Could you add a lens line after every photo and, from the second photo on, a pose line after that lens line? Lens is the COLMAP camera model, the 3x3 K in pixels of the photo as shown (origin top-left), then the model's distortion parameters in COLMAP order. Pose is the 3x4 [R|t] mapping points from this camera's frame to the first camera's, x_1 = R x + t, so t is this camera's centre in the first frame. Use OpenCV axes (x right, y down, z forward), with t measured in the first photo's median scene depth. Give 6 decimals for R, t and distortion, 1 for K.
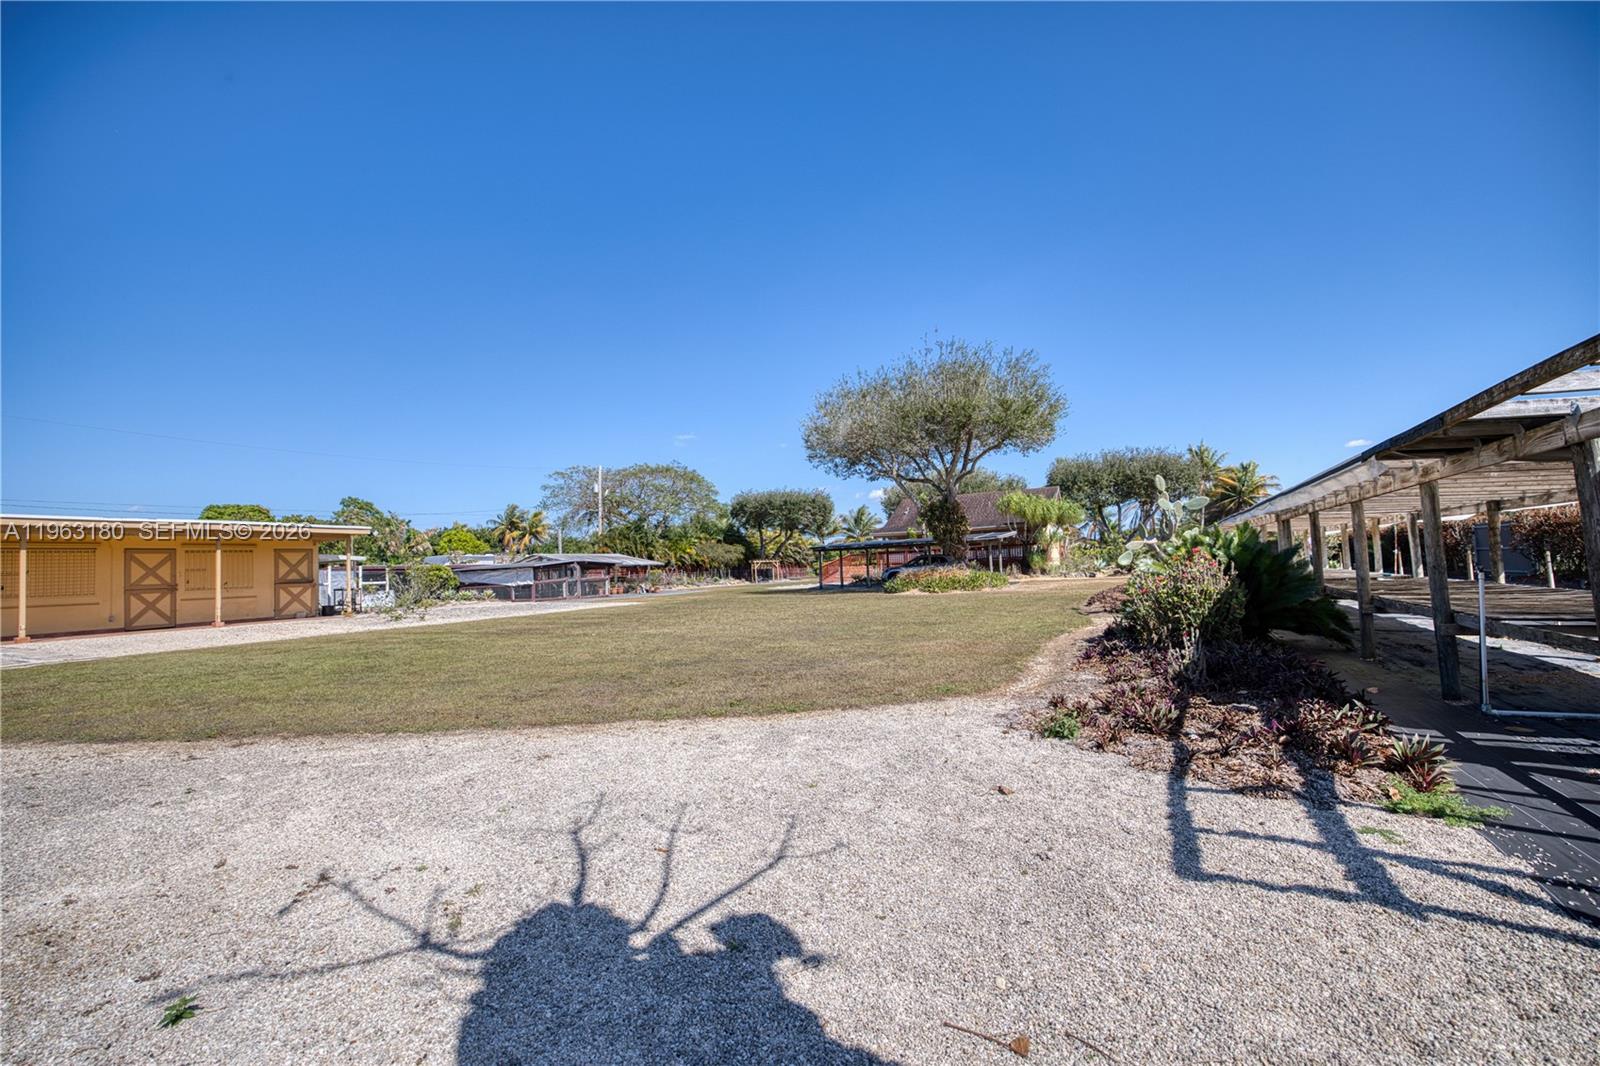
lens RADIAL K [[678.2, 0, 800.0], [0, 678.2, 533.0], [0, 0, 1]] dist [-0.024846, -0.000050]
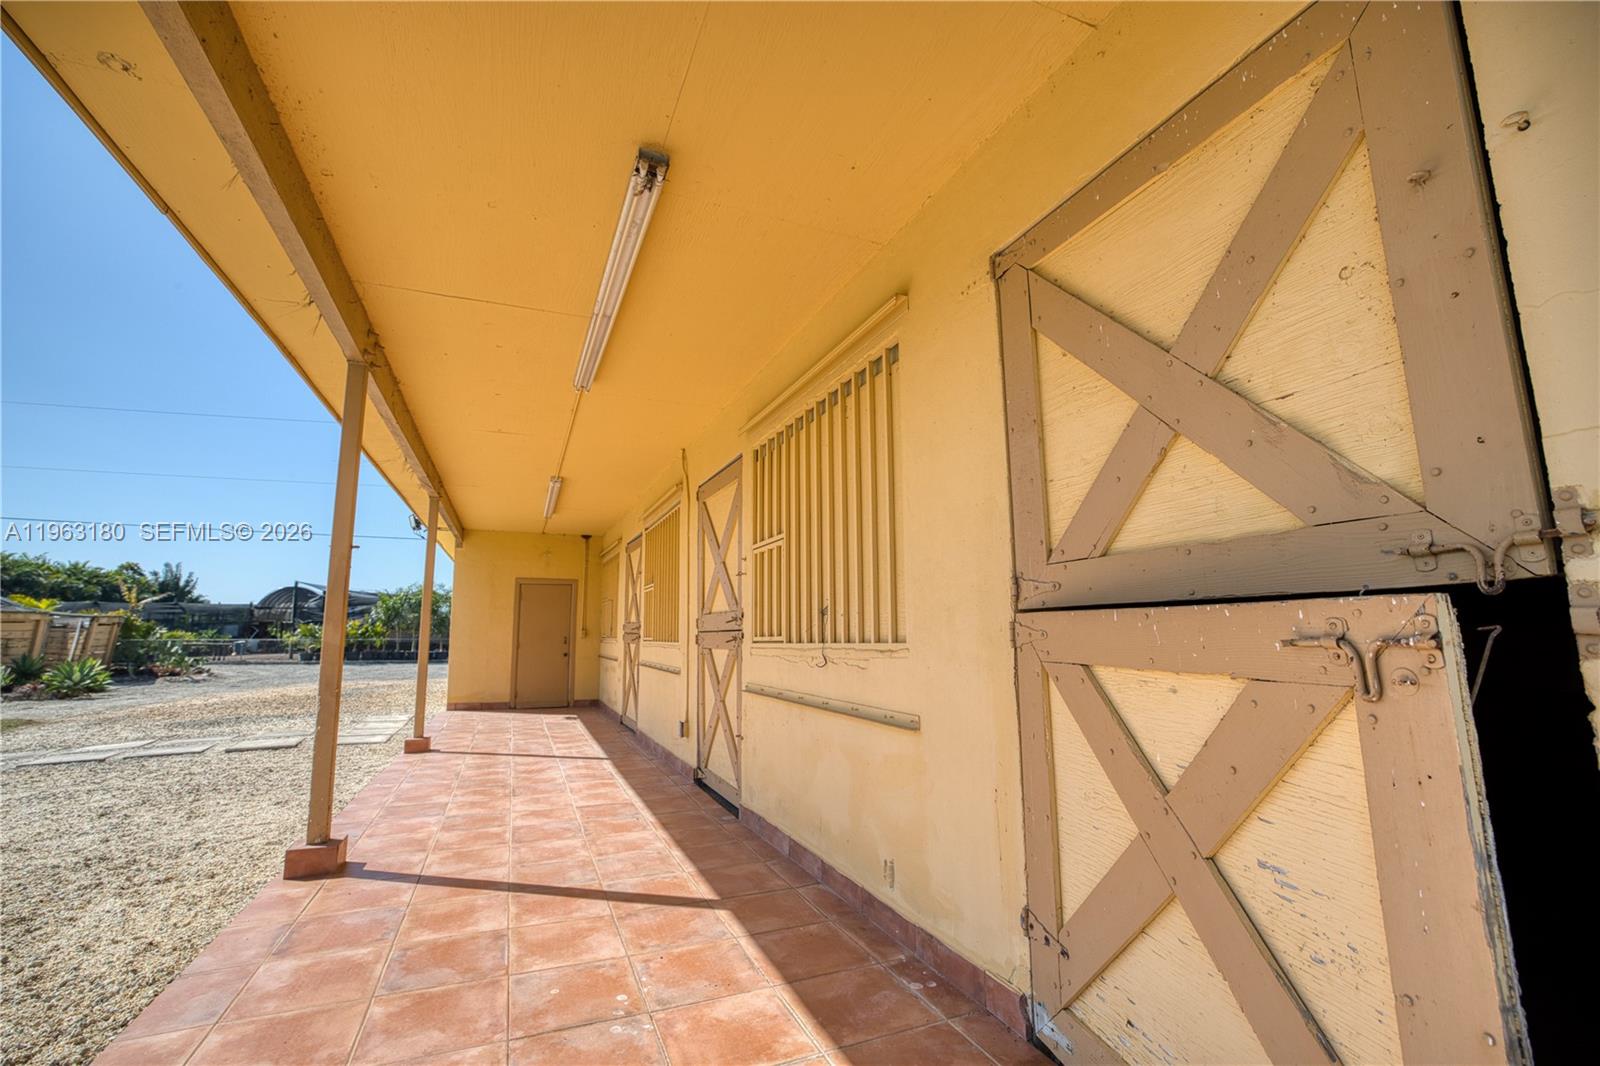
lens RADIAL K [[678.2, 0, 800.0], [0, 678.2, 533.0], [0, 0, 1]] dist [-0.024846, -0.000050]
pose [[-0.635927, -0.086523, -0.766883, -0.630621], [0.053898, 0.986290, -0.155971, 0.071591], [0.769865, -0.140520, -0.622545, 0.939017]]
